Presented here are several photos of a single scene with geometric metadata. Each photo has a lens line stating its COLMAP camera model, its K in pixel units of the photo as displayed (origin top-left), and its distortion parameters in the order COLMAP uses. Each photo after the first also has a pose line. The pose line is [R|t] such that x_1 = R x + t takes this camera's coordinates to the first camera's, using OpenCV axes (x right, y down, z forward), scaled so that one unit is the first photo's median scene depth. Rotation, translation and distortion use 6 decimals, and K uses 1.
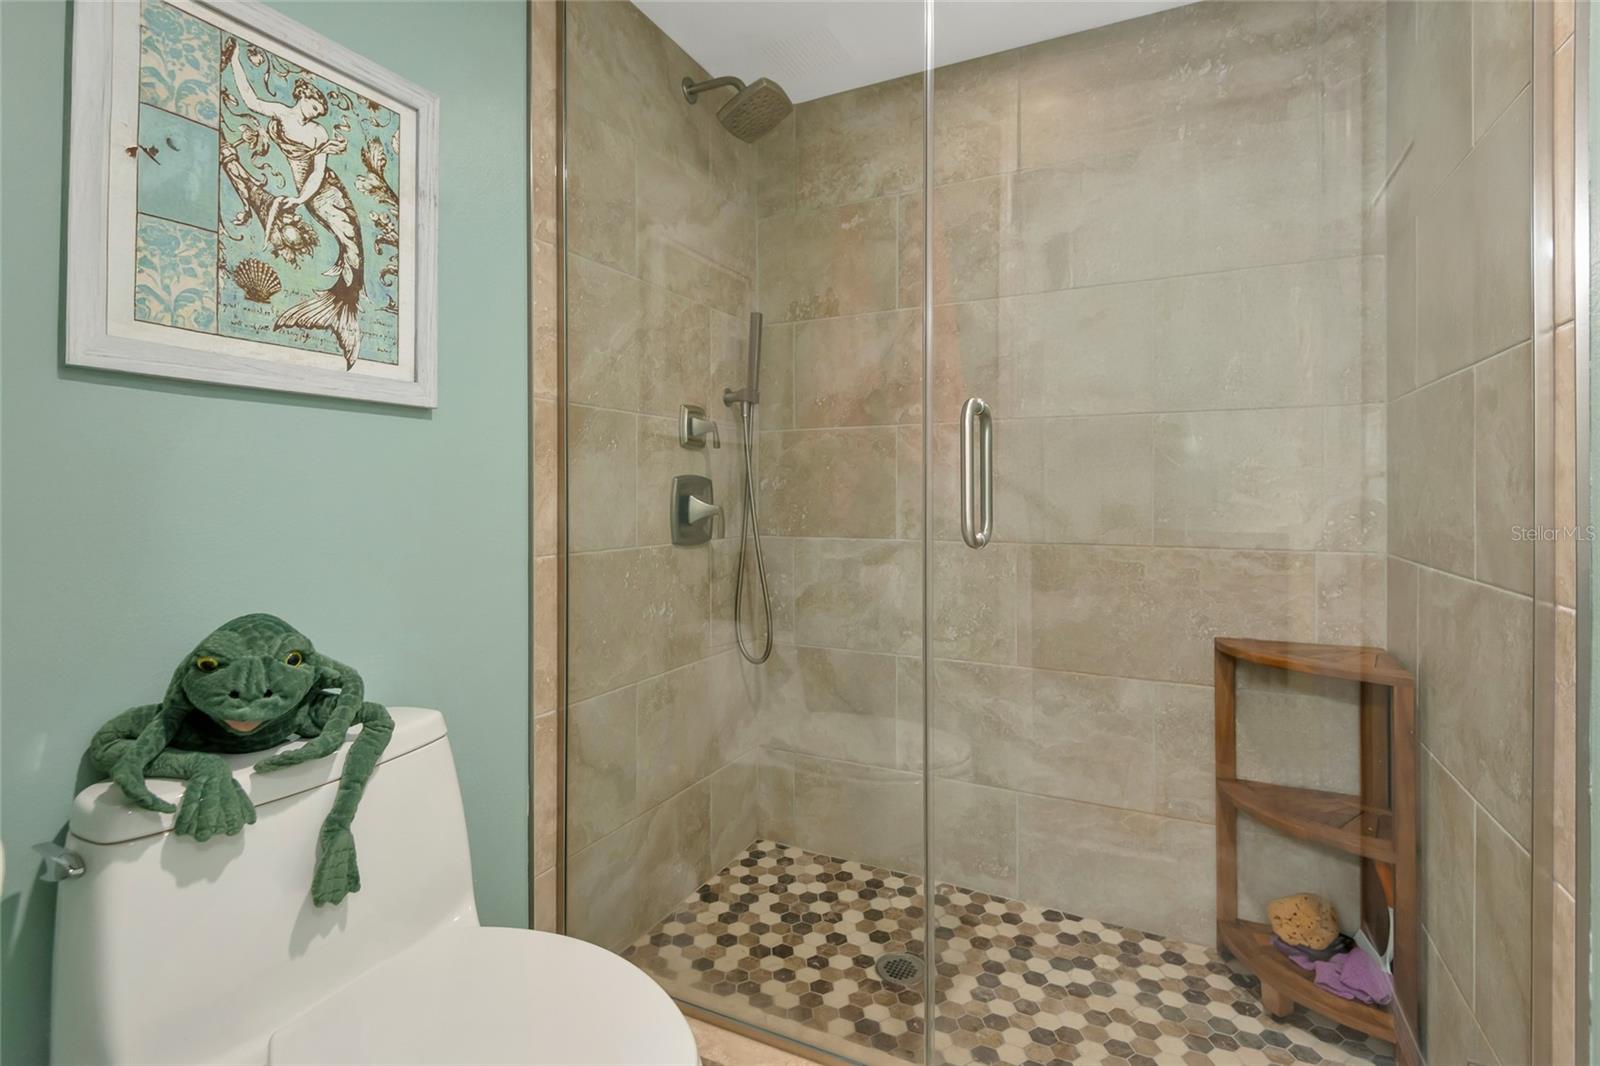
lens RADIAL K [[785.1, 0, 804.3], [0, 785.1, 493.6], [0, 0, 1]] dist [-0.002121, -0.001843]
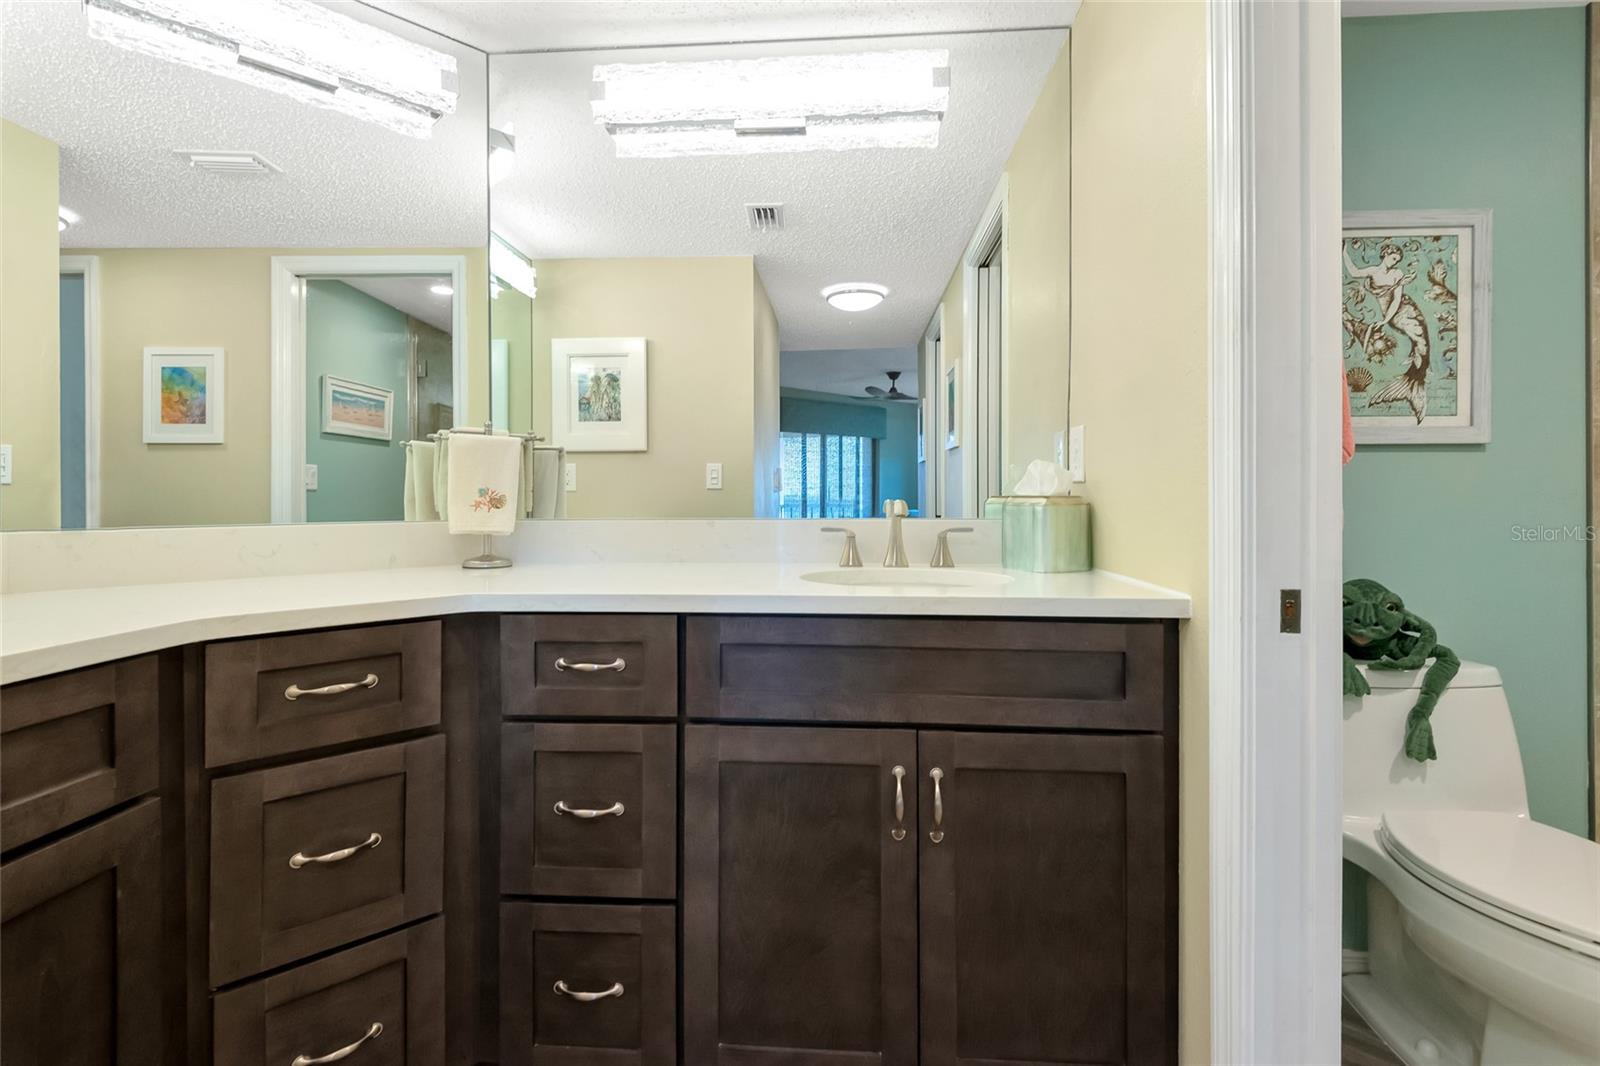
lens RADIAL K [[737.1, 0, 794.4], [0, 737.1, 497.4], [0, 0, 1]] dist [0.018875, -0.014894]
pose [[0.387499, -0.001397, -0.921869, 0.270064], [0.000757, 0.999999, -0.001197, -0.020557], [0.921870, -0.000234, 0.387500, -0.672071]]
